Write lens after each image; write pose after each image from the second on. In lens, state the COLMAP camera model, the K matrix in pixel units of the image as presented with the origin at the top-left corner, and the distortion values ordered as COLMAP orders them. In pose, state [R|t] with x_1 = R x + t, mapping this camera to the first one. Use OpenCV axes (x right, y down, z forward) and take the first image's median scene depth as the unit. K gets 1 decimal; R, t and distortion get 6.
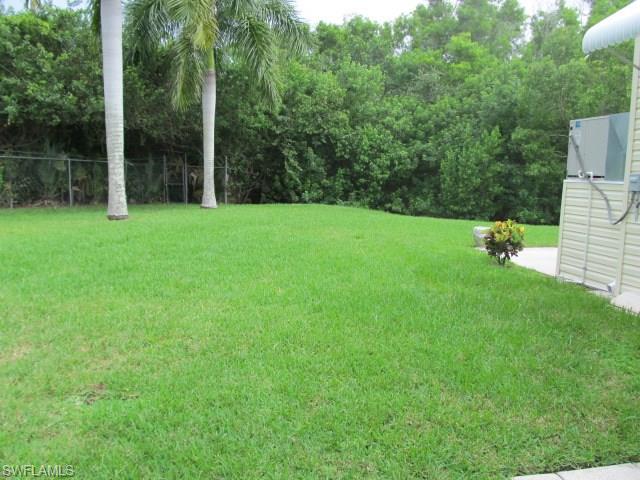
lens RADIAL K [[532.7, 0, 319.3], [0, 532.7, 241.2], [0, 0, 1]] dist [-0.042415, 0.017661]
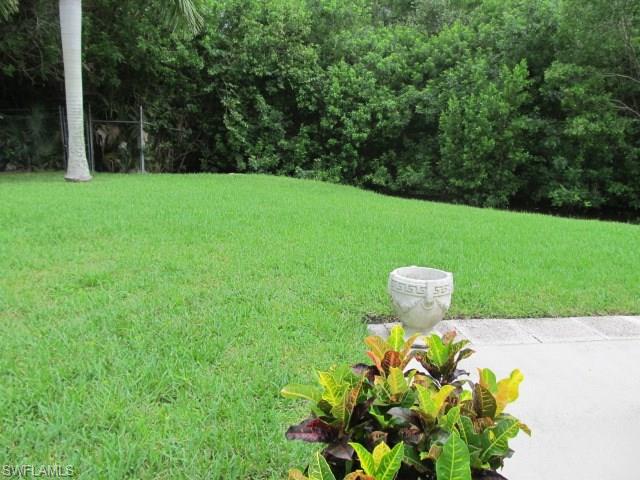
lens RADIAL K [[532.7, 0, 321.0], [0, 532.7, 238.5], [0, 0, 1]] dist [-0.042415, 0.017661]
pose [[0.998126, 0.018378, -0.058360, 0.111375], [-0.014714, 0.997930, 0.062596, -0.028522], [0.059389, -0.061620, 0.996331, 0.278288]]
